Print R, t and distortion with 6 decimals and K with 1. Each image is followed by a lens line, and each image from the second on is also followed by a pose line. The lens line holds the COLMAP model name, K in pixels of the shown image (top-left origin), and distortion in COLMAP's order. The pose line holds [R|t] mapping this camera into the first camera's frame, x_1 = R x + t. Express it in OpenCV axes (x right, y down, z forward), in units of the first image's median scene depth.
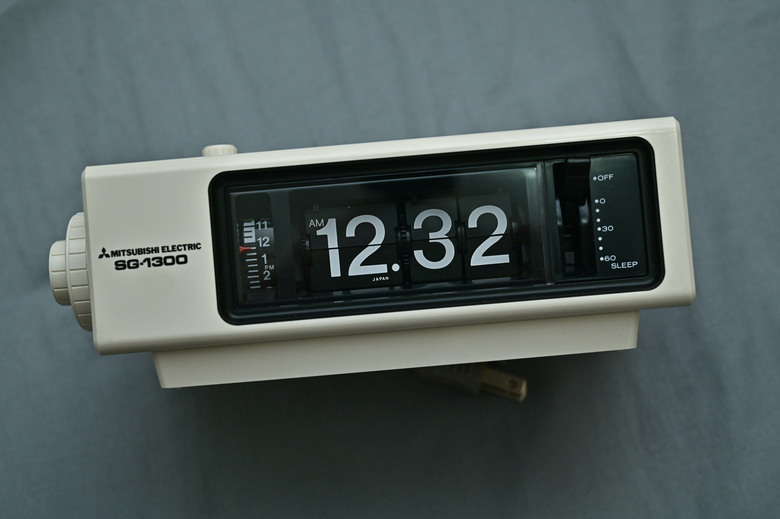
lens RADIAL K [[1339.0, 0, 390.0], [0, 1339.0, 259.5], [0, 0, 1]] dist [0.023812, -0.031635]
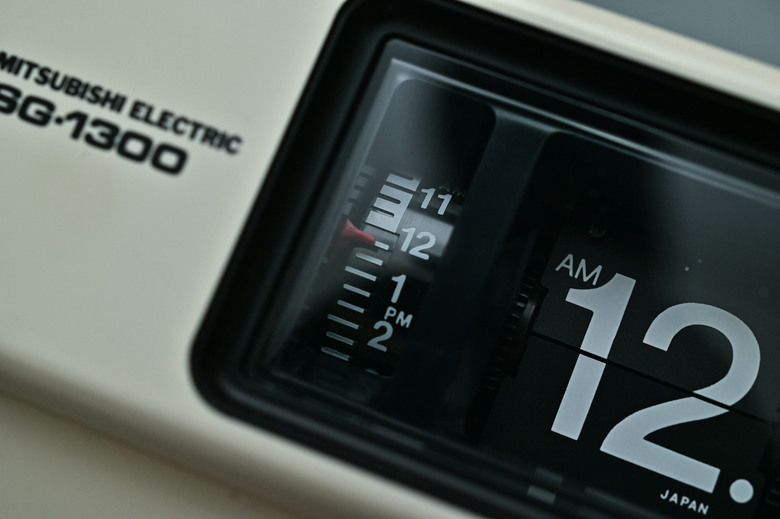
lens RADIAL K [[1407.3, 0, 390.0], [0, 1407.3, 259.5], [0, 0, 1]] dist [-0.012209, 0.017293]
pose [[0.888236, 0.425359, -0.173515, -0.038334], [-0.450463, 0.880551, -0.147351, 0.047540], [0.090112, 0.209045, 0.973745, 0.677139]]
